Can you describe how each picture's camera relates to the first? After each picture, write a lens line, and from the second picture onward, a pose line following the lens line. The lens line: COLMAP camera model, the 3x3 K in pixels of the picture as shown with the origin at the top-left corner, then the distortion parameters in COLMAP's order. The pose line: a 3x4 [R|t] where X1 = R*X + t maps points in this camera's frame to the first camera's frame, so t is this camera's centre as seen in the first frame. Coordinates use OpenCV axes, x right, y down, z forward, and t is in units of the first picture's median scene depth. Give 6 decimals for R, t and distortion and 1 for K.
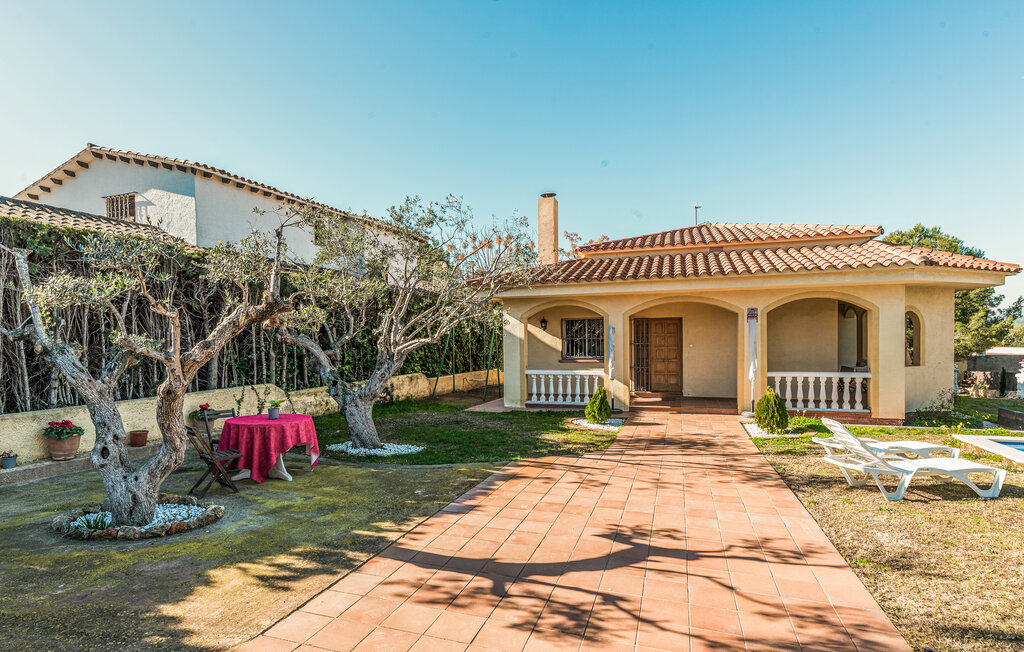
lens RADIAL K [[508.6, 0, 508.3], [0, 508.6, 334.2], [0, 0, 1]] dist [0.000047, -0.000169]
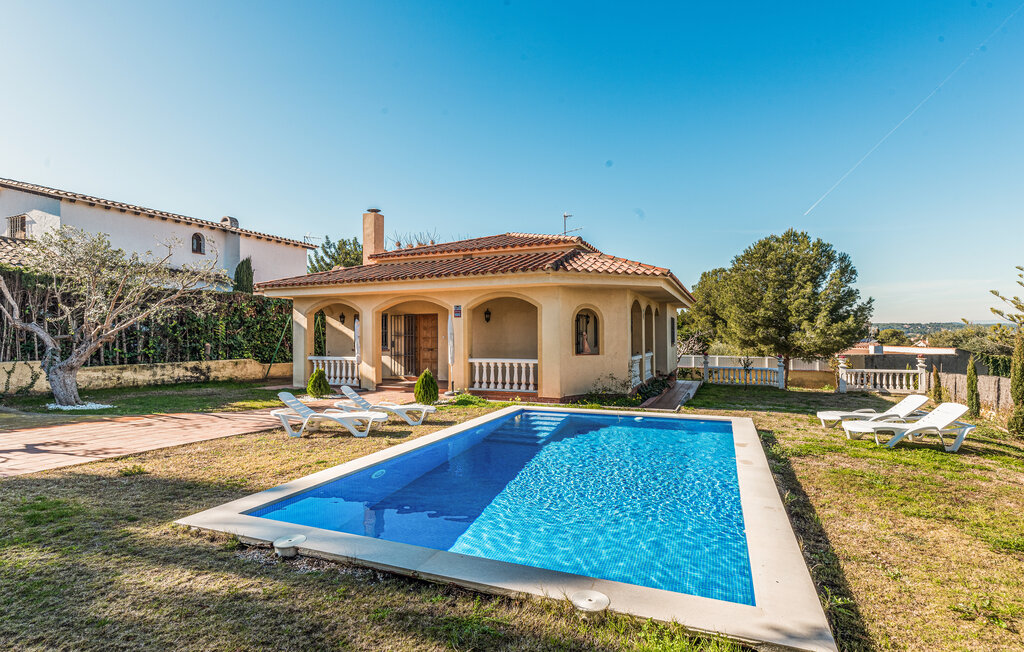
lens RADIAL K [[494.9, 0, 512.0], [0, 494.9, 326.0], [0, 0, 1]] dist [0.002118, 0.000308]
pose [[0.996779, 0.006540, -0.079931, 0.674543], [-0.007820, 0.999846, -0.015706, 0.014121], [0.079816, 0.016280, 0.996677, -0.157398]]
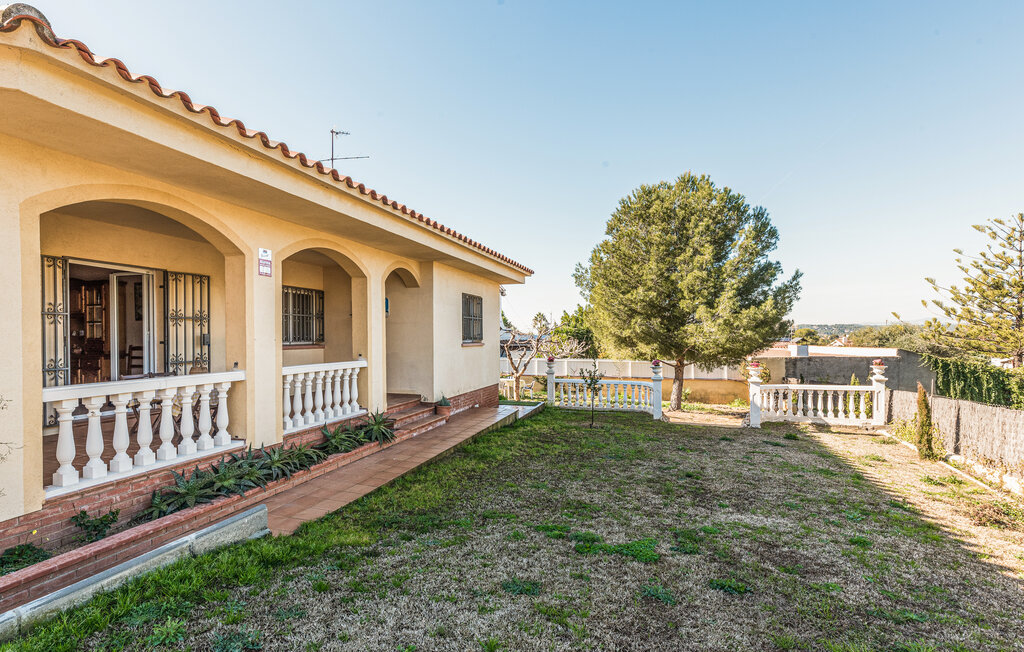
lens RADIAL K [[508.6, 0, 508.3], [0, 508.6, 334.2], [0, 0, 1]] dist [0.000047, -0.000169]
pose [[0.998747, 0.009942, 0.049043, 1.144910], [-0.009960, 0.999950, 0.000115, 0.030216], [-0.049039, -0.000604, 0.998797, 0.669548]]
